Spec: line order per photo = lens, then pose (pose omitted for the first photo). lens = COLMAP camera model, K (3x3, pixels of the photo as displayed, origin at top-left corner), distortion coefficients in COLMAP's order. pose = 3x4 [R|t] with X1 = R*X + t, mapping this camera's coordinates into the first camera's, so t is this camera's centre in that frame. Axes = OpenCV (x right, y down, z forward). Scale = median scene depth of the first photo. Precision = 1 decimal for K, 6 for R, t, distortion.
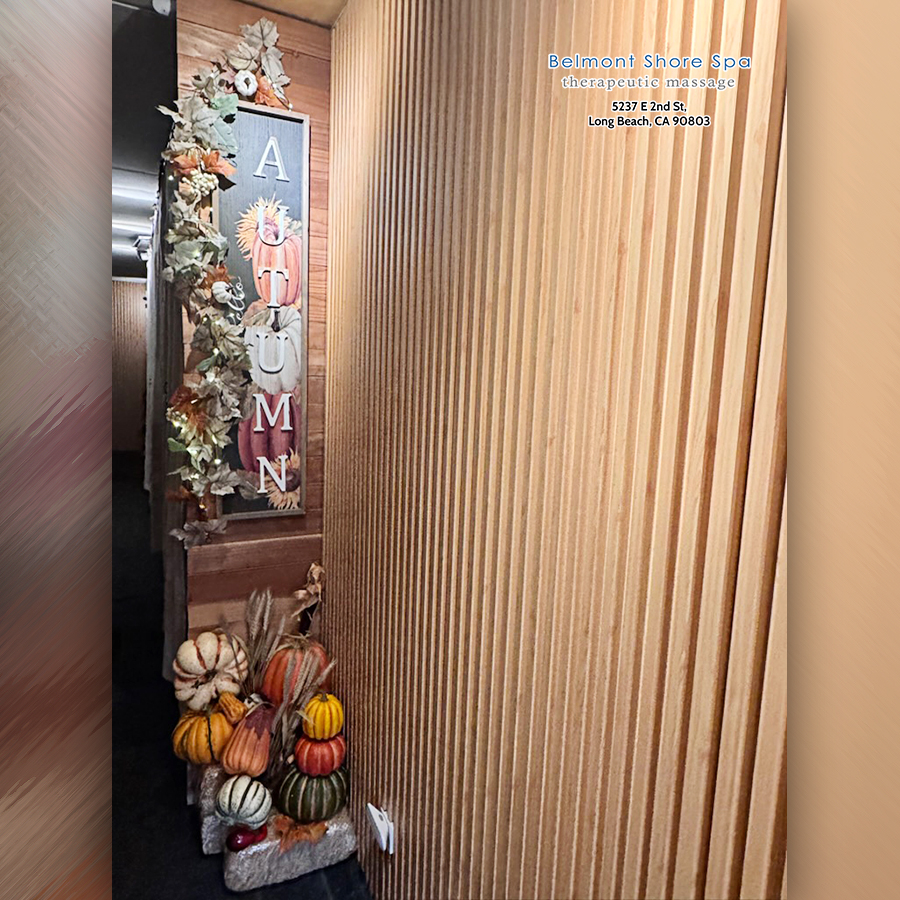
lens RADIAL K [[629.5, 0, 450.4], [0, 629.5, 452.1], [0, 0, 1]] dist [-0.000573, -0.000293]
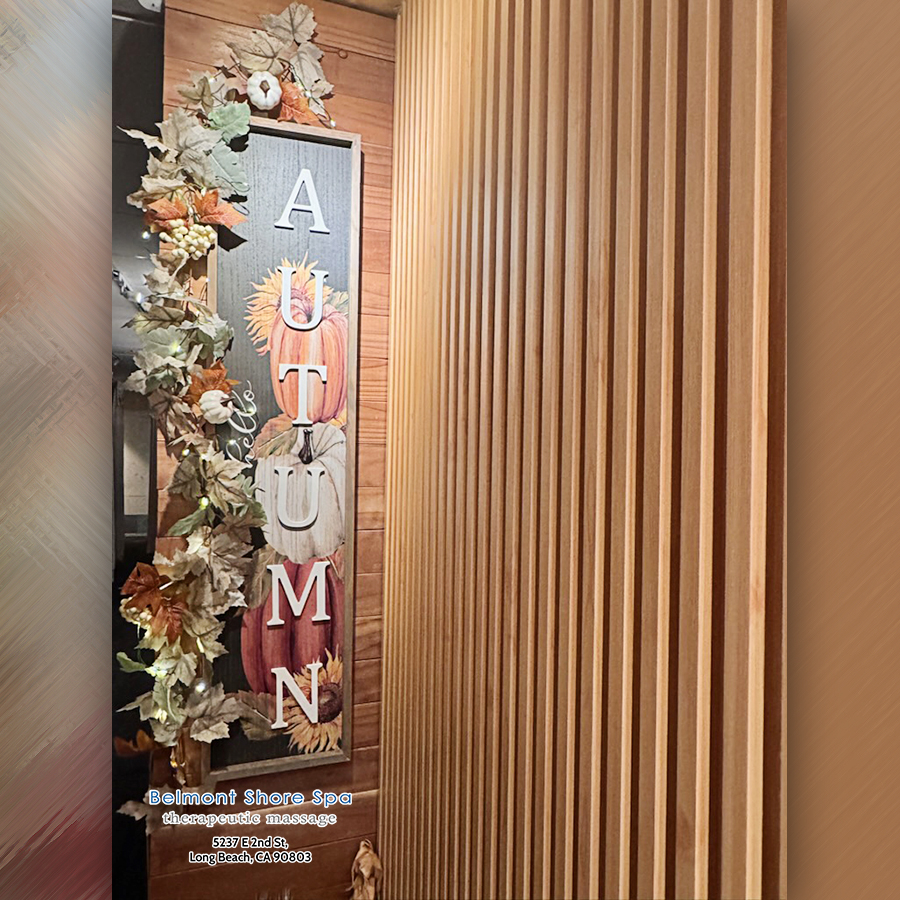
lens RADIAL K [[629.5, 0, 448.6], [0, 629.5, 450.0], [0, 0, 1]] dist [-0.000573, -0.000293]
pose [[0.990657, -0.021987, -0.134591, -0.053467], [0.003945, 0.991125, -0.132874, -0.124306], [0.136318, 0.131101, 0.981952, 0.414484]]
